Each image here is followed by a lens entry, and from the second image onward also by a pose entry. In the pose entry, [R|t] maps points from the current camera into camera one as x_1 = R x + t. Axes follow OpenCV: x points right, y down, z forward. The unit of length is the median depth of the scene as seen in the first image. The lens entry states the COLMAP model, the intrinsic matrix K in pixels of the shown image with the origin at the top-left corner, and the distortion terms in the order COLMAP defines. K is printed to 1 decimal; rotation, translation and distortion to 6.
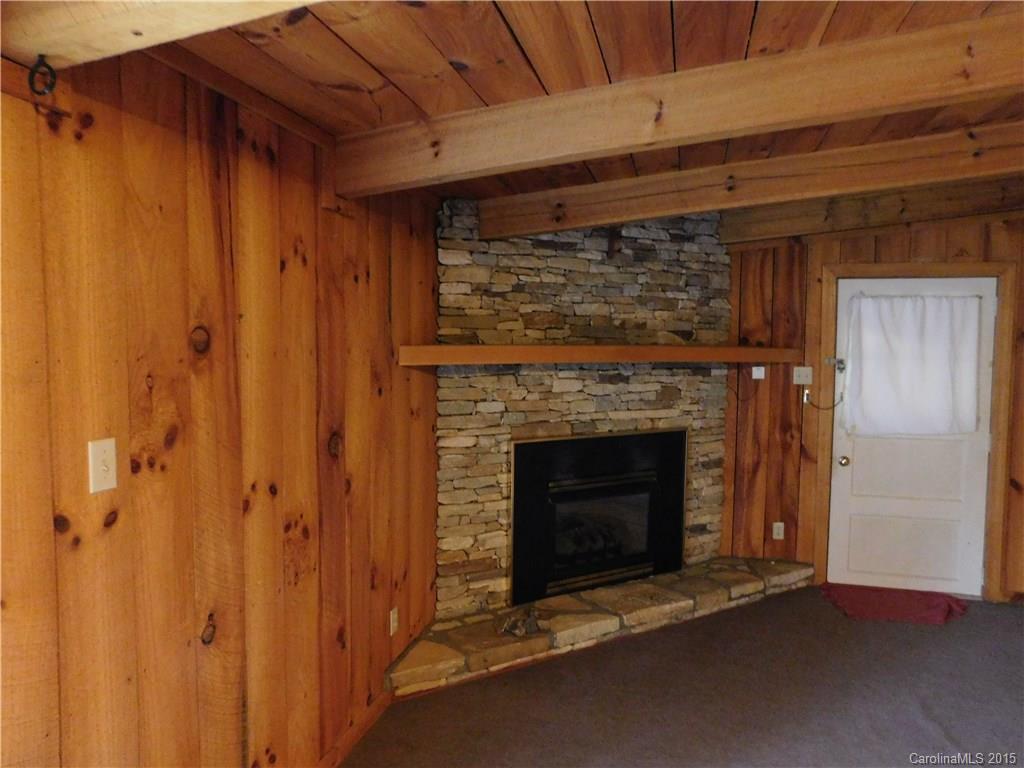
lens RADIAL K [[673.4, 0, 512.0], [0, 673.4, 384.0], [0, 0, 1]] dist [-0.002968, 0.000115]
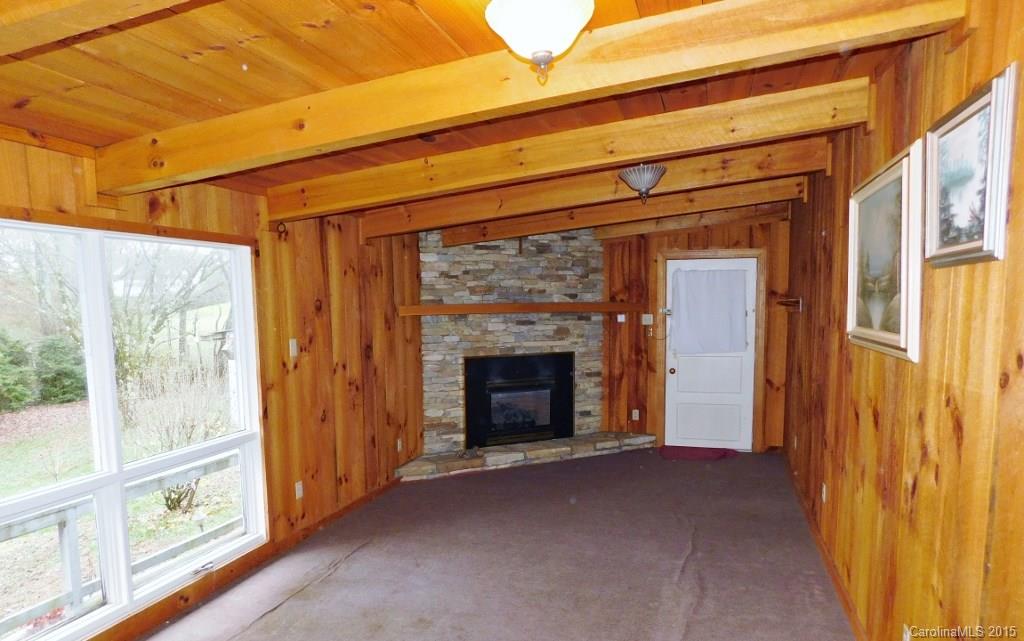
lens RADIAL K [[664.8, 0, 496.5], [0, 664.8, 372.7], [0, 0, 1]] dist [0.000122, -0.000073]
pose [[0.998251, -0.014221, -0.057388, 0.179519], [0.016788, 0.998868, 0.044506, 0.044958], [0.056690, -0.045392, 0.997359, -0.739254]]
